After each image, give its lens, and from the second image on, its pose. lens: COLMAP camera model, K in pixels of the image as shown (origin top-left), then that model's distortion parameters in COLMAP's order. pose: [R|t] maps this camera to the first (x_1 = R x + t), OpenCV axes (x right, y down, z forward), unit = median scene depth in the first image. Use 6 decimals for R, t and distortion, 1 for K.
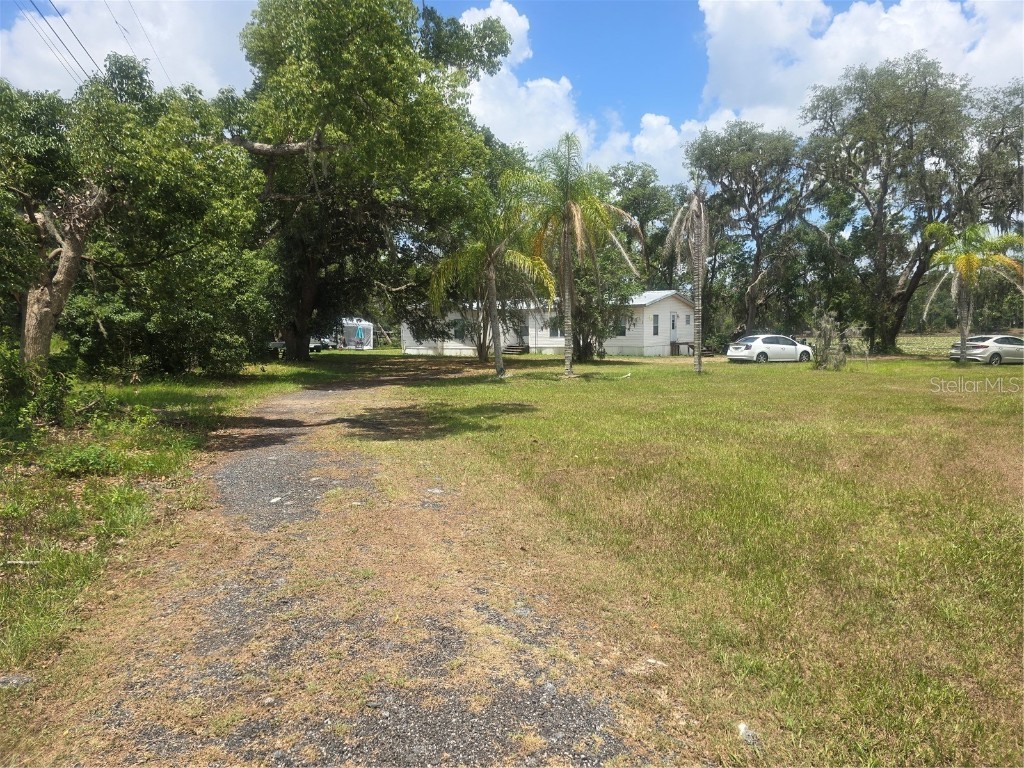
lens RADIAL K [[688.4, 0, 512.0], [0, 688.4, 384.0], [0, 0, 1]] dist [0.005090, 0.000945]
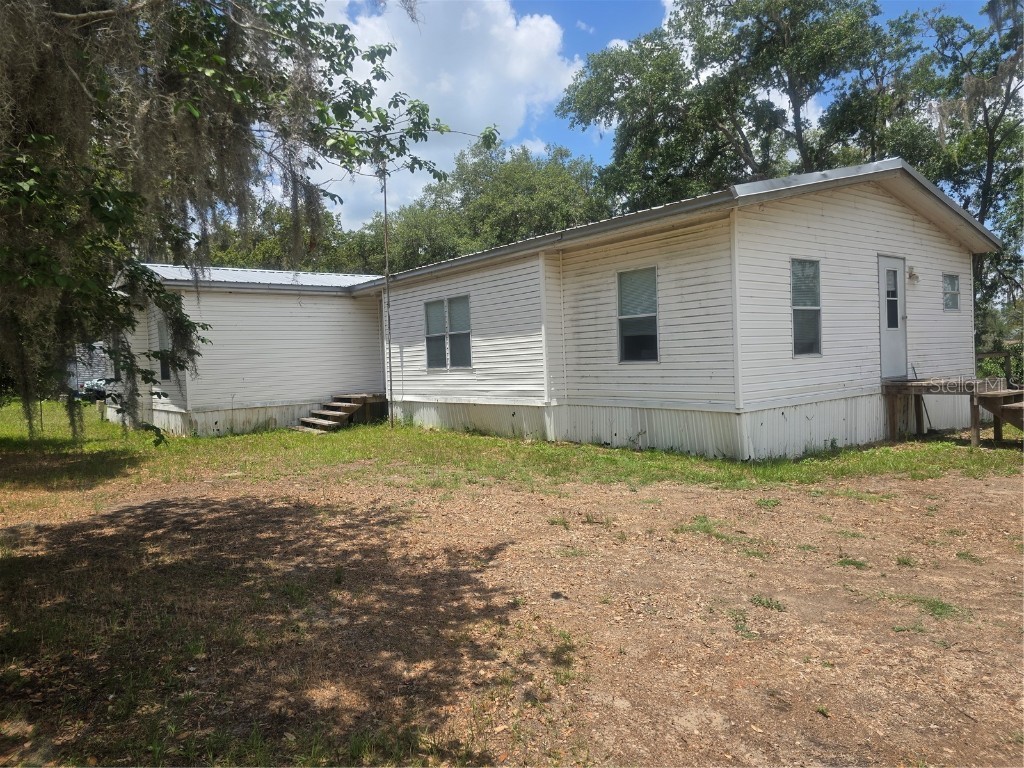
lens RADIAL K [[688.4, 0, 512.0], [0, 688.4, 384.0], [0, 0, 1]] dist [0.005090, 0.000945]
pose [[0.969042, -0.017022, -0.246308, 0.161099], [0.010499, 0.999559, -0.027774, -0.053298], [0.246672, 0.024329, 0.968793, 0.720284]]
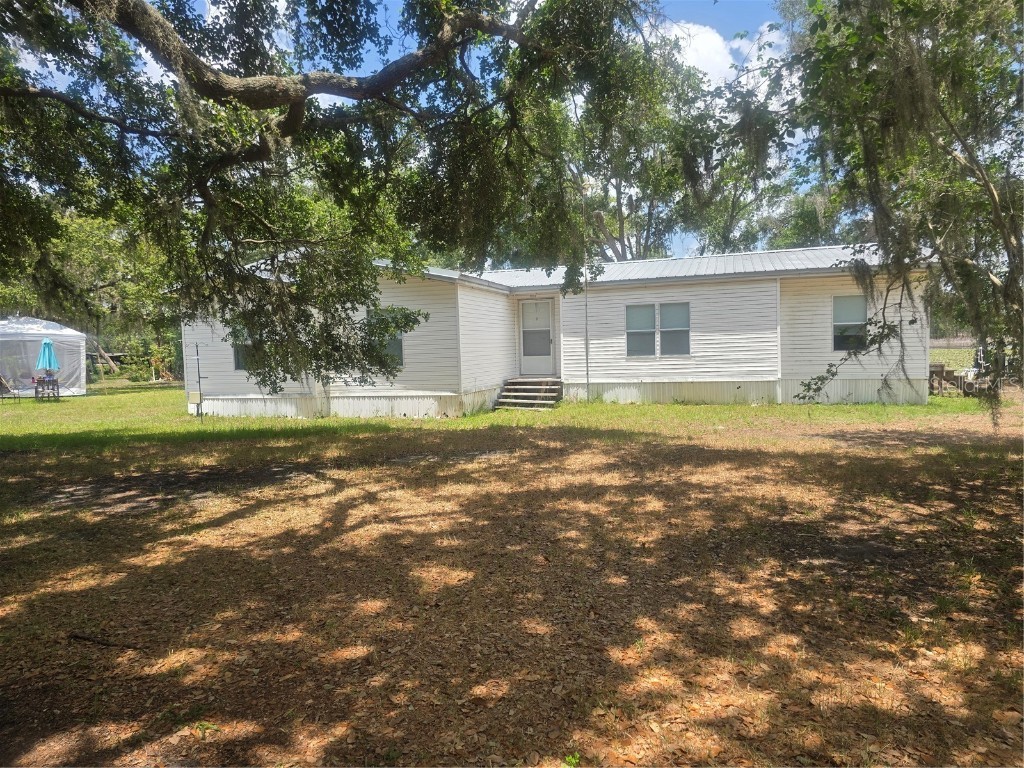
lens RADIAL K [[688.4, 0, 512.0], [0, 688.4, 384.0], [0, 0, 1]] dist [0.005090, 0.000945]
pose [[0.937820, -0.033898, 0.345462, -0.134276], [0.041850, 0.999002, -0.015584, -0.050259], [-0.344589, 0.029073, 0.938303, 0.664839]]
